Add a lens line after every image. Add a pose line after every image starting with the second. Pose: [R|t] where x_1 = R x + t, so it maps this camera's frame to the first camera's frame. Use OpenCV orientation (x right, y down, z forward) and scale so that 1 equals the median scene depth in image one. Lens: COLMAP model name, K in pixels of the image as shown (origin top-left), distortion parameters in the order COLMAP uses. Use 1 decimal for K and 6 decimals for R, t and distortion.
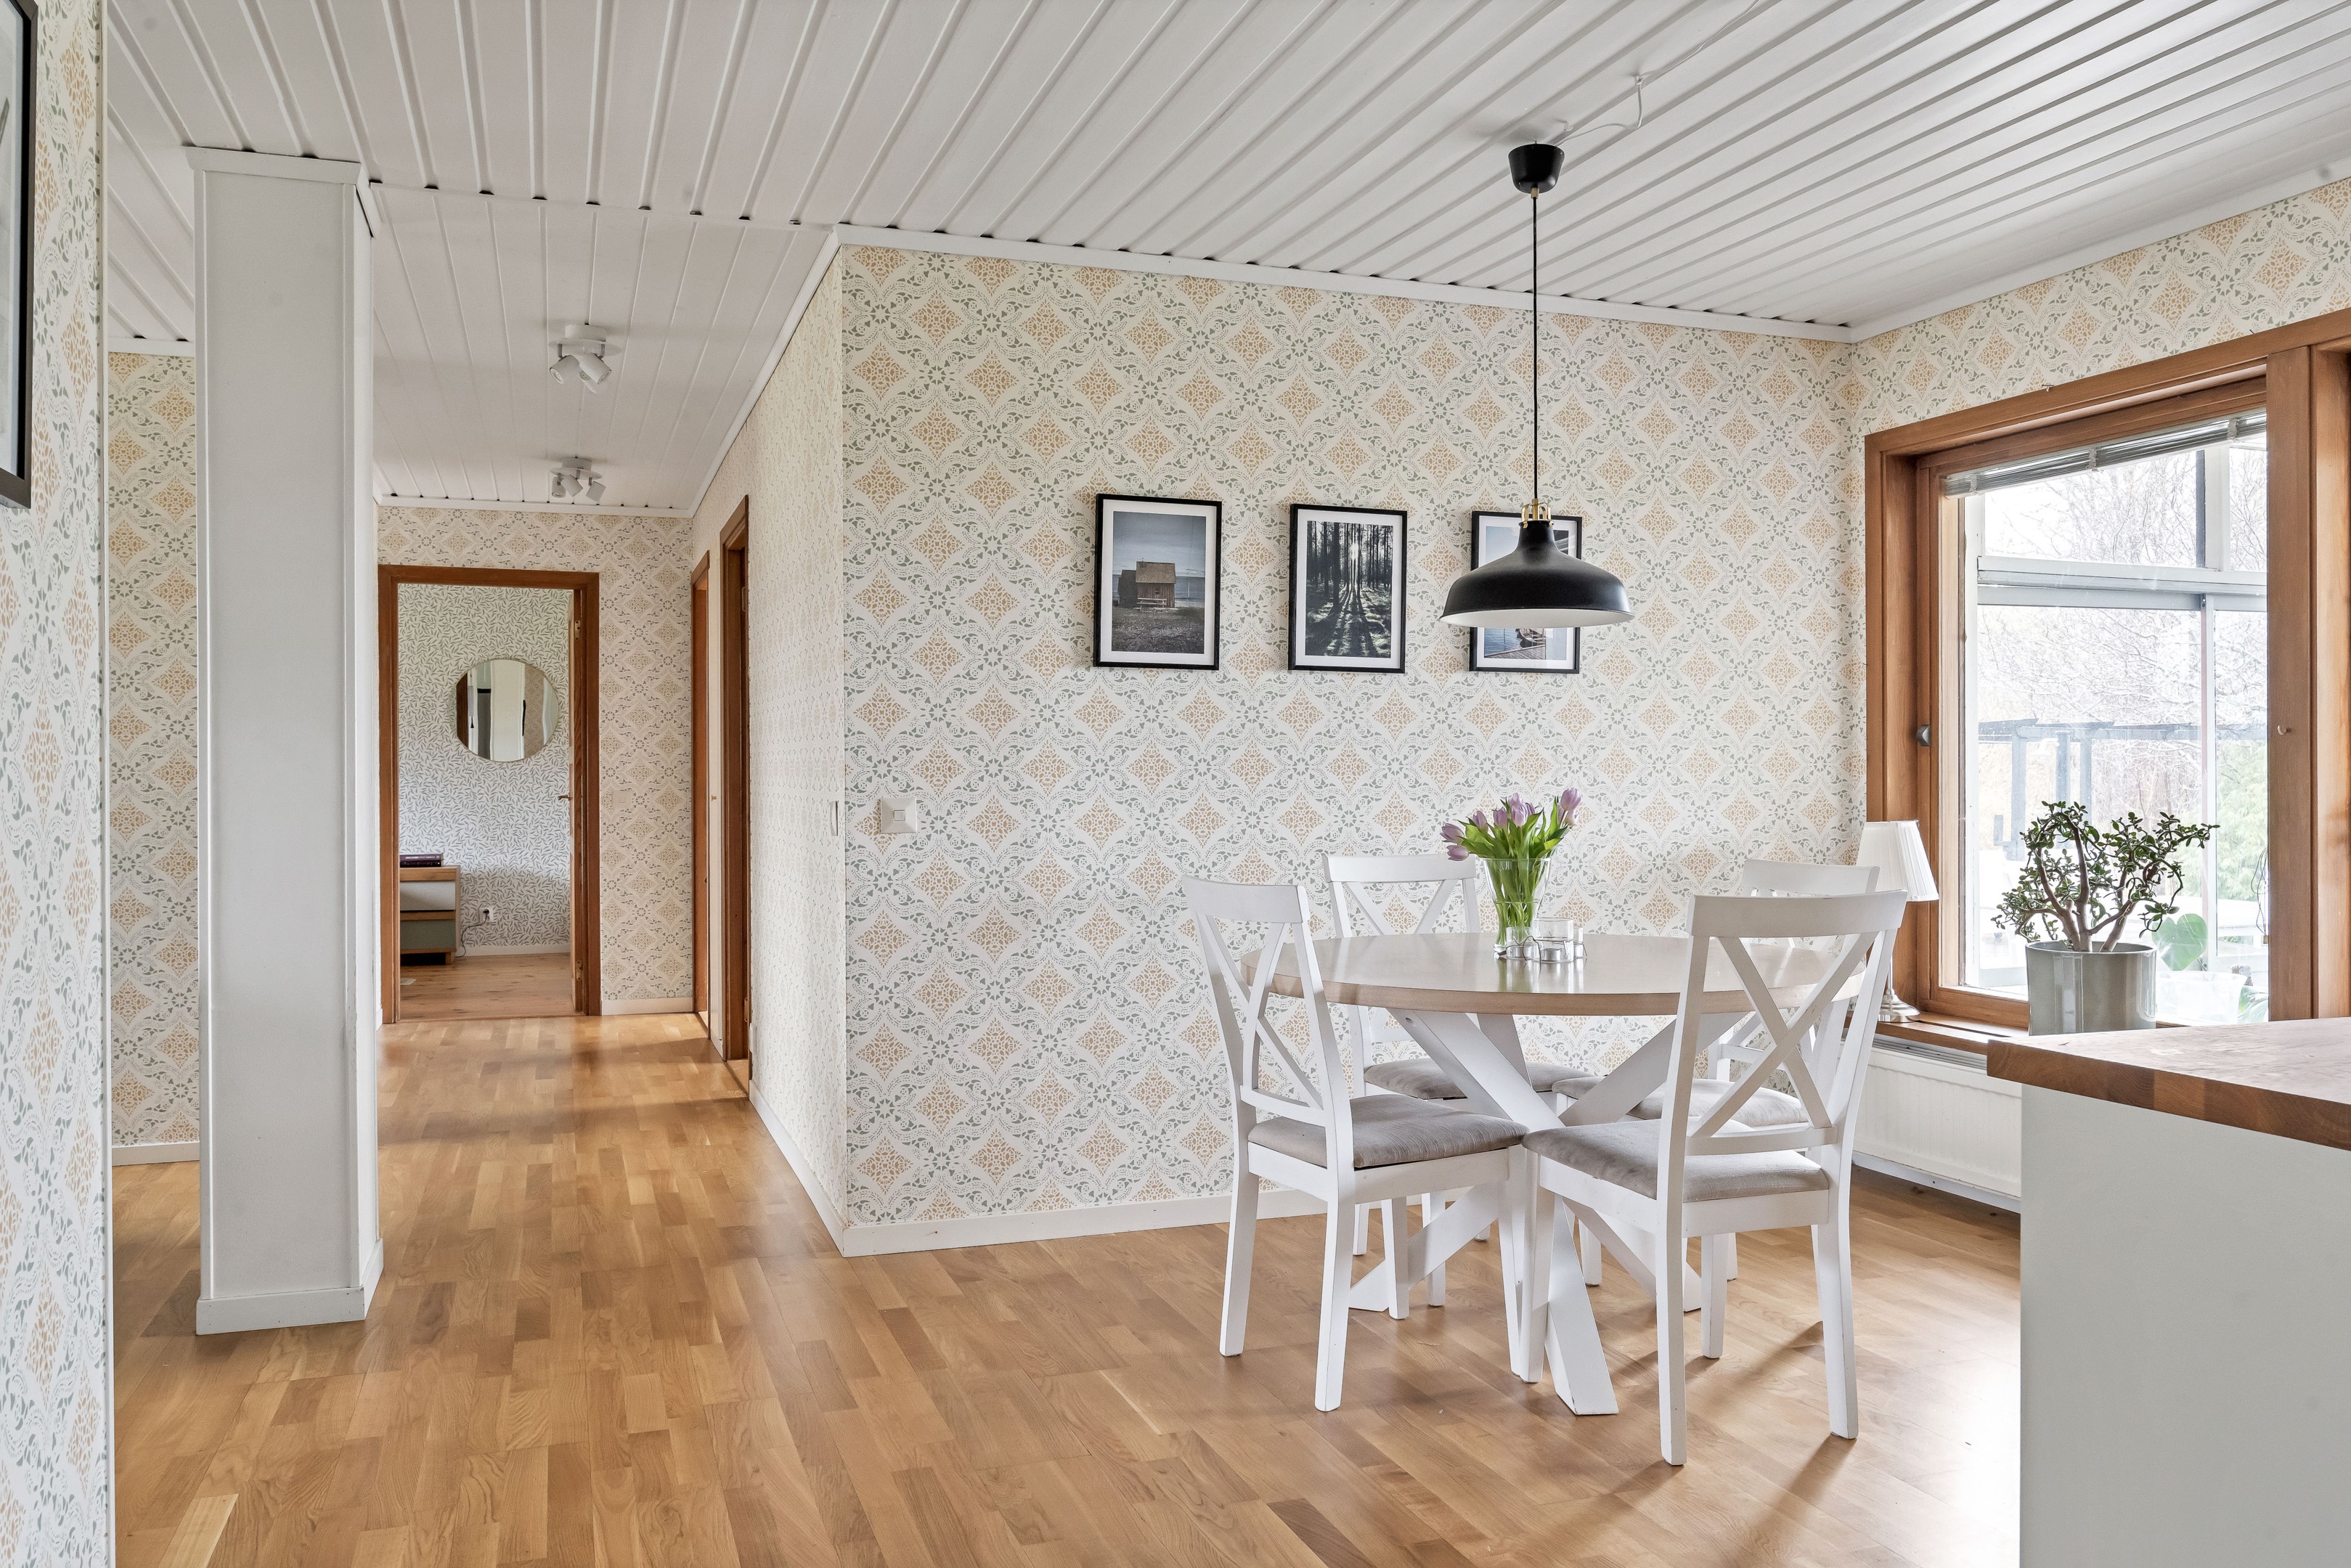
lens RADIAL K [[1788.0, 0, 1167.6], [0, 1788.0, 785.8], [0, 0, 1]] dist [0.010692, 0.011537]
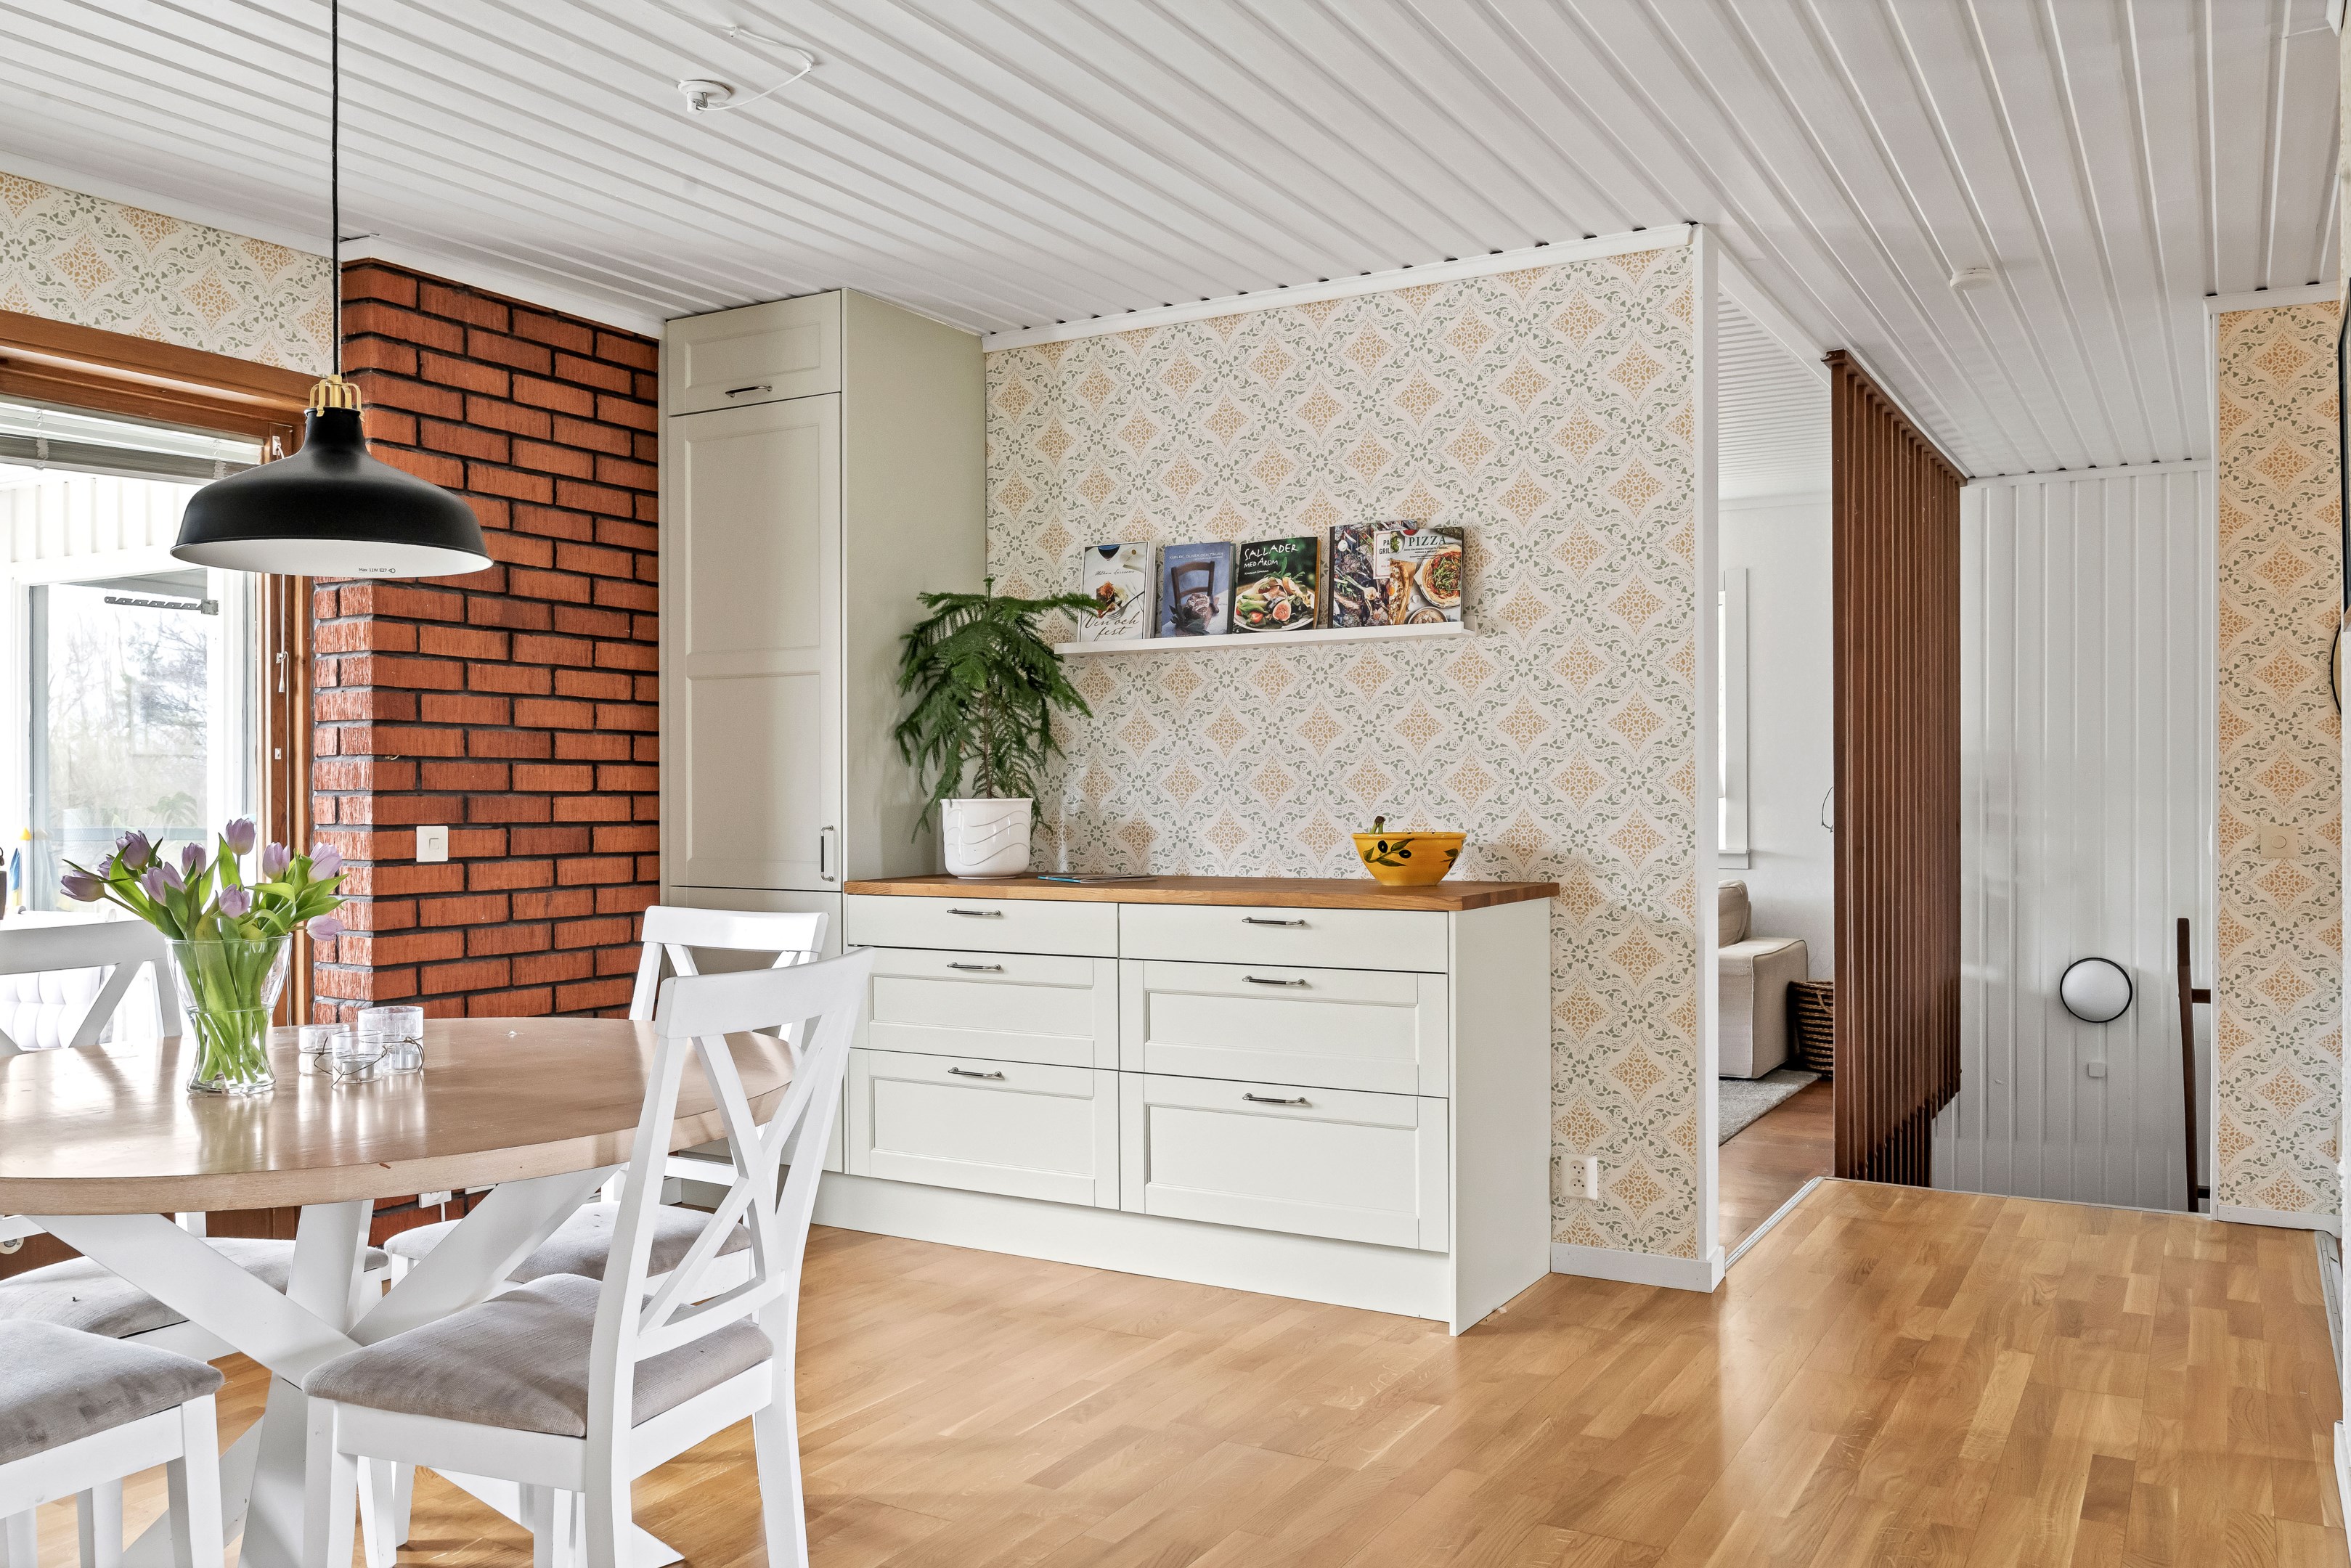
lens RADIAL K [[1788.0, 0, 1168.1], [0, 1788.0, 781.3], [0, 0, 1]] dist [0.010692, 0.011537]
pose [[-0.634777, 0.007107, 0.772663, -0.347772], [0.008554, 0.999961, -0.002170, -0.004735], [-0.772648, 0.005232, -0.634813, 0.854950]]
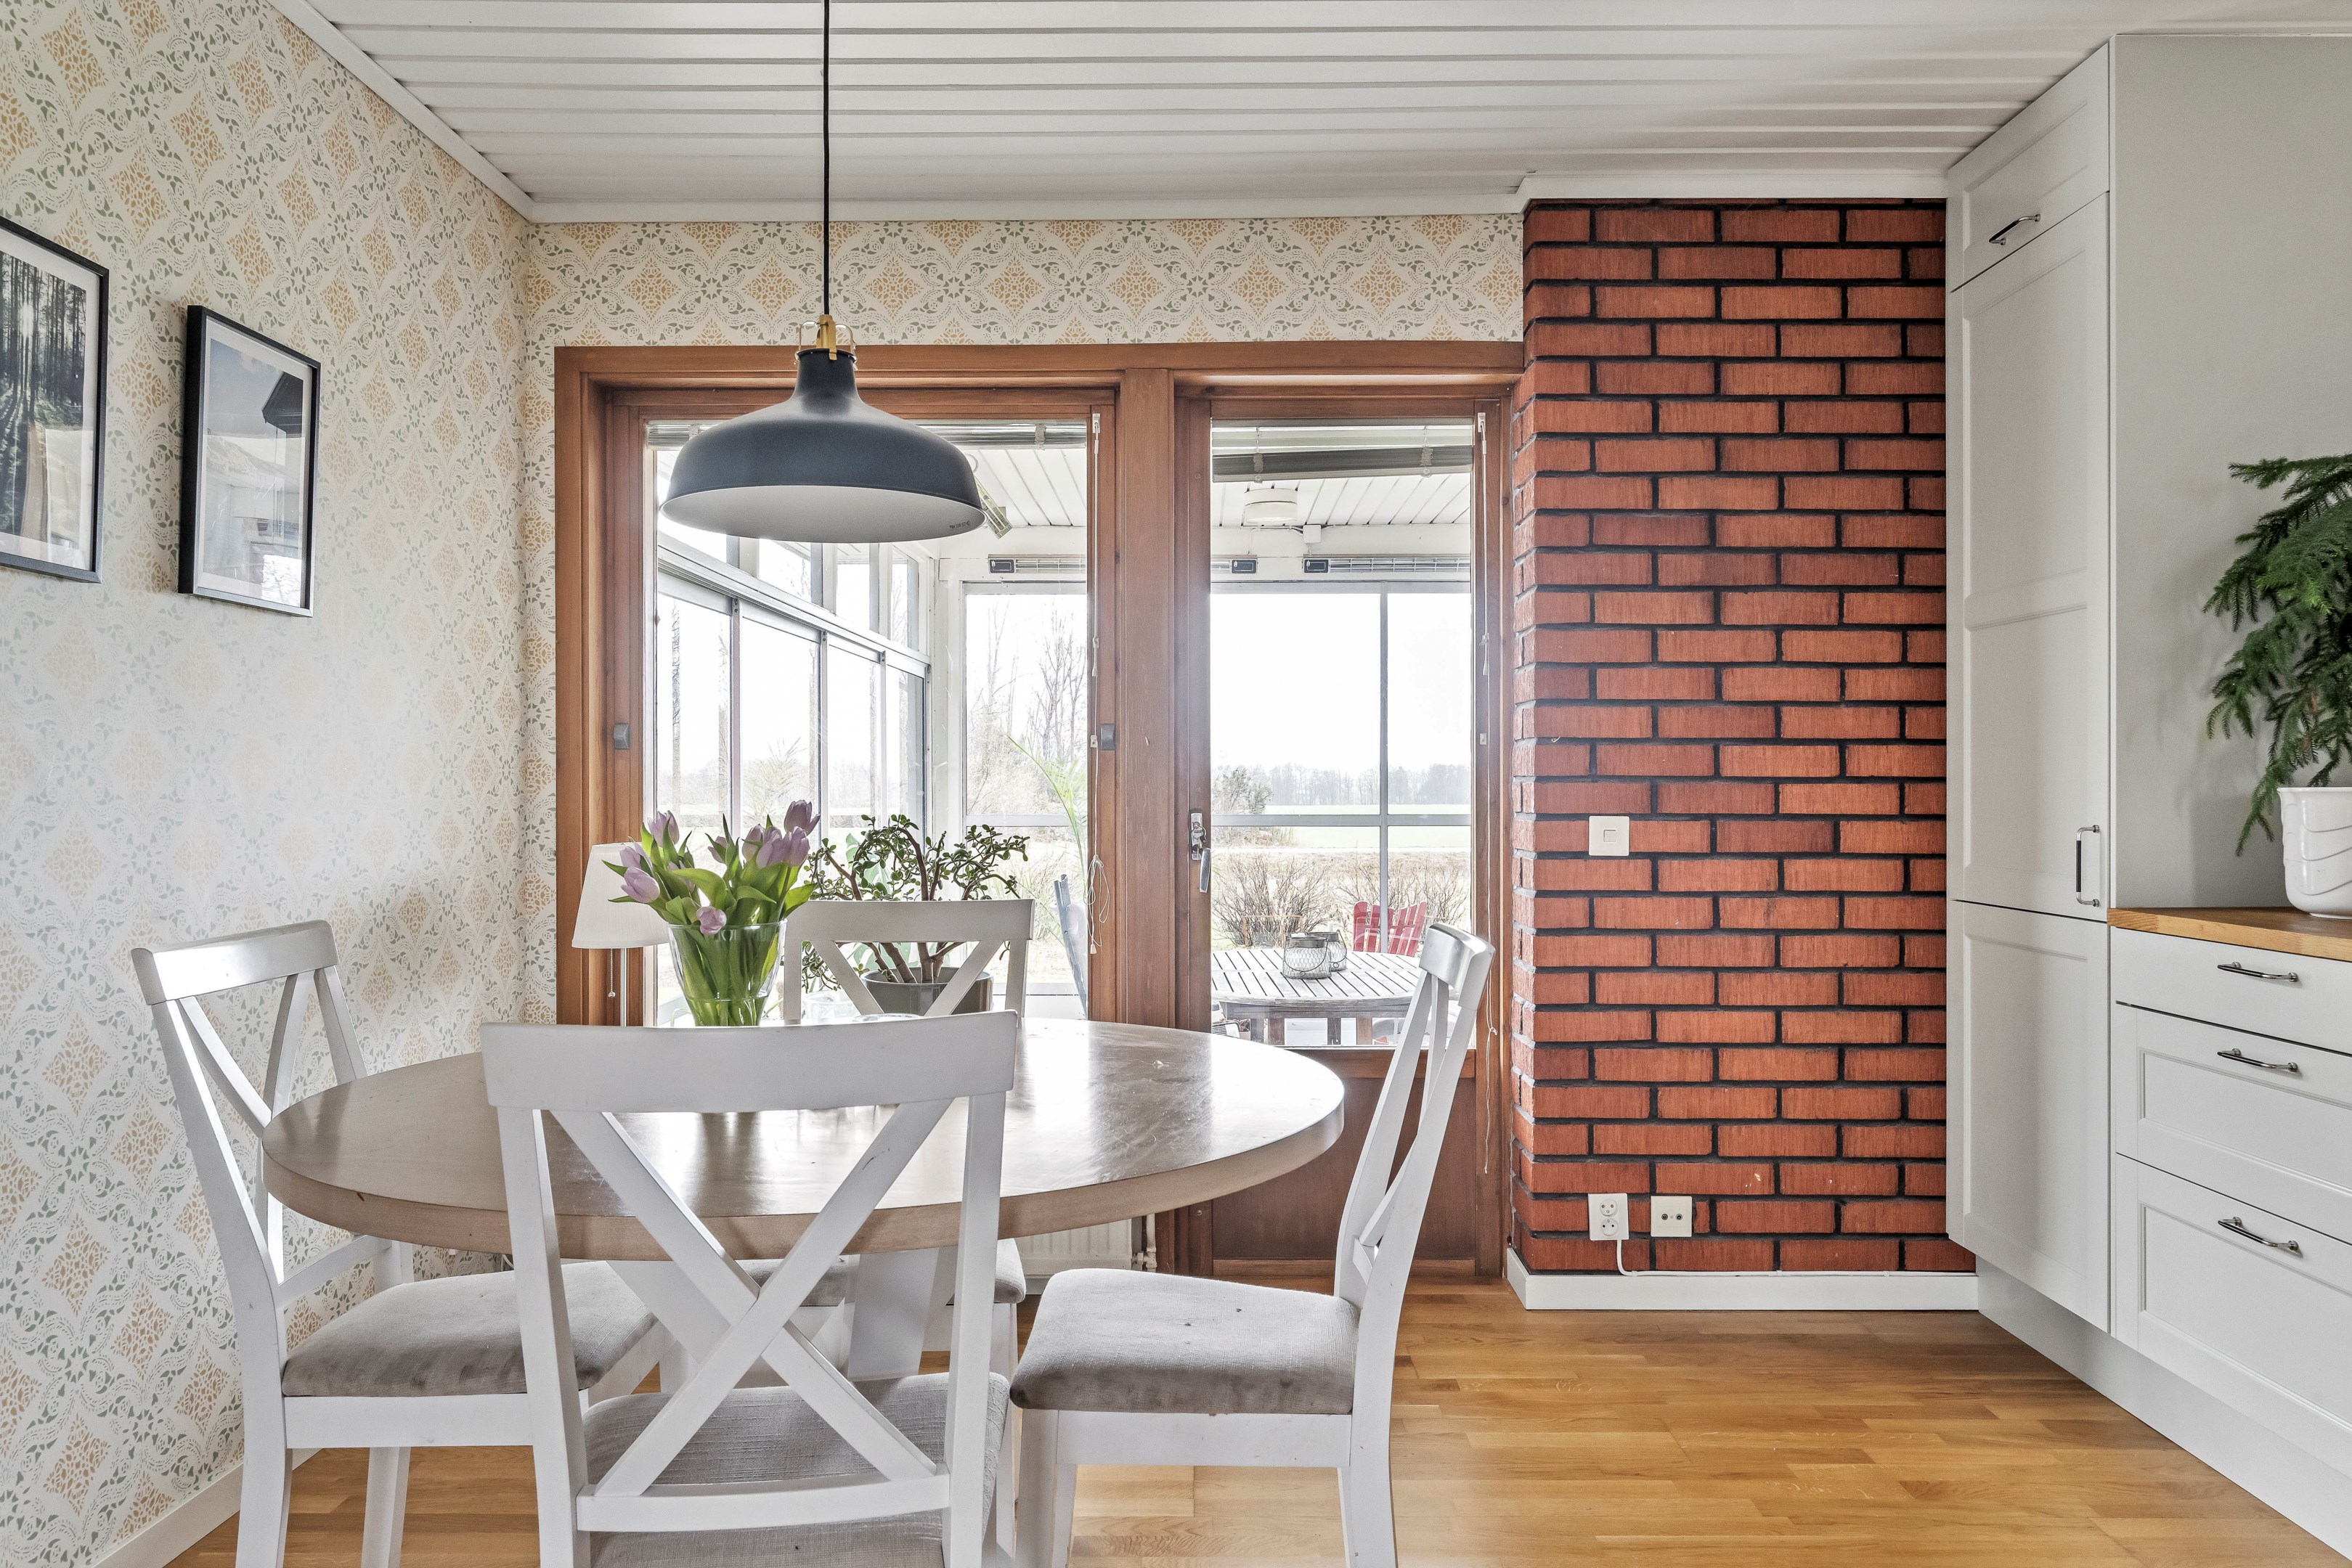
lens RADIAL K [[1651.4, 0, 1181.9], [0, 1651.4, 788.6], [0, 0, 1]] dist [-0.001721, -0.006277]
pose [[0.338077, 0.000893, 0.941118, -0.224131], [0.007151, 0.999968, -0.003518, -0.000143], [-0.941091, 0.007919, 0.338060, 0.593697]]
